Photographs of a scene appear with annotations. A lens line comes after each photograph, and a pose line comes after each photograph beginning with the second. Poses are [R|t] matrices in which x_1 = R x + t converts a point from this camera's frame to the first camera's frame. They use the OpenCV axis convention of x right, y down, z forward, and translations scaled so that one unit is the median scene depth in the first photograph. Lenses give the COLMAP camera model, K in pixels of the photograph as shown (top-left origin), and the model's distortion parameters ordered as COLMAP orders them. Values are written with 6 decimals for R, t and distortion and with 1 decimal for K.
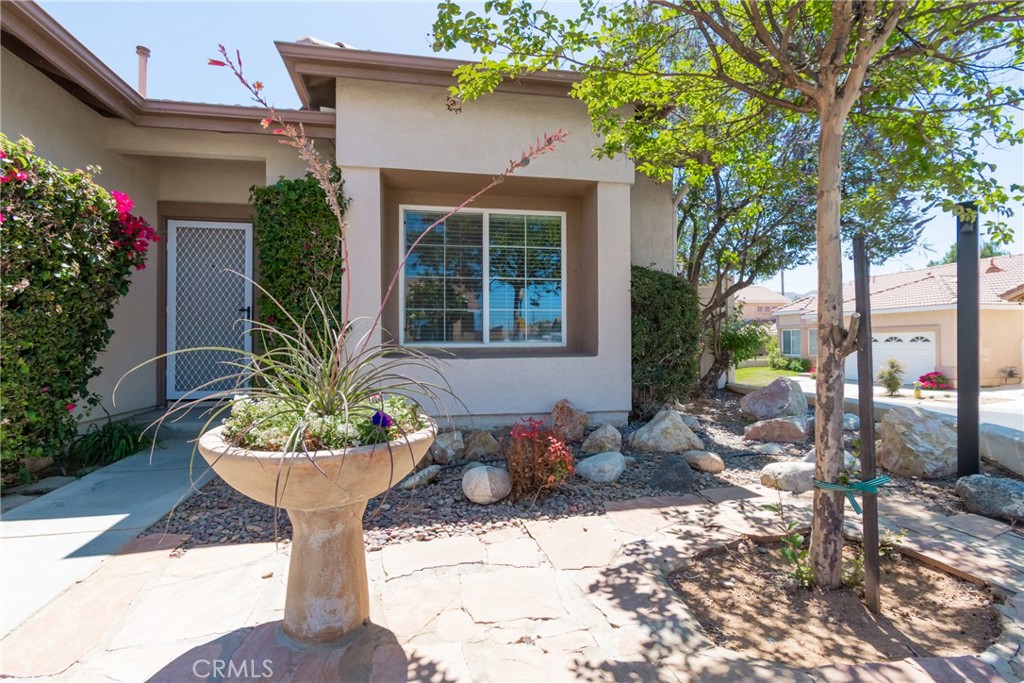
lens RADIAL K [[508.9, 0, 523.5], [0, 508.9, 336.7], [0, 0, 1]] dist [0.003700, 0.000274]
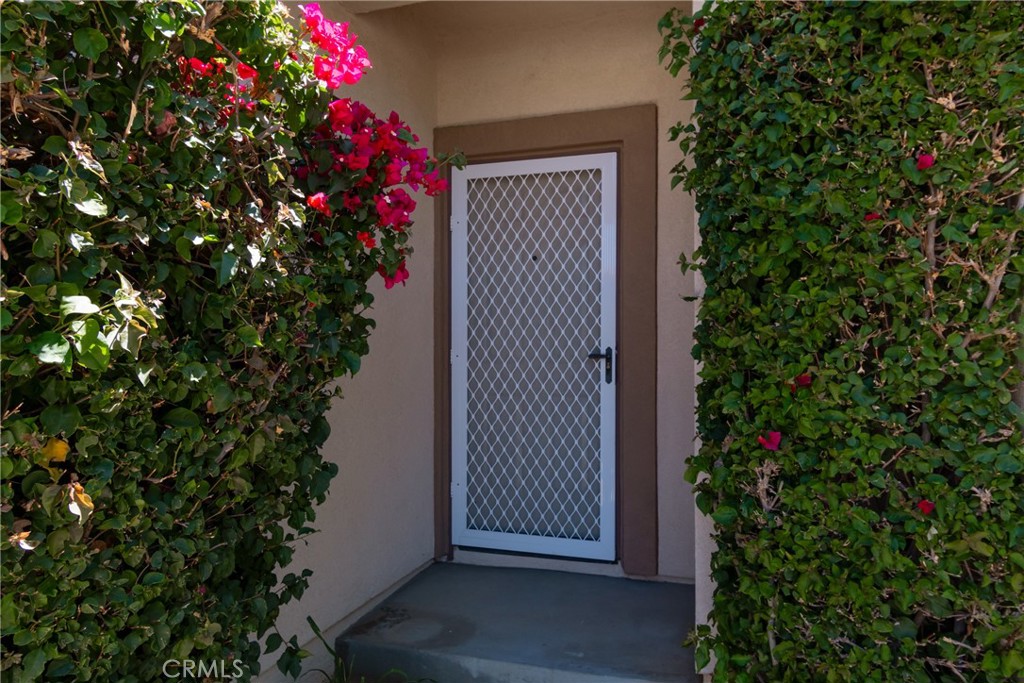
lens RADIAL K [[690.5, 0, 512.0], [0, 690.5, 341.5], [0, 0, 1]] dist [0.002031, 0.000382]
pose [[0.874075, -0.002340, -0.485786, -0.465371], [0.005149, 0.999977, 0.004448, -0.095432], [0.485764, -0.006389, 0.874067, 0.641664]]
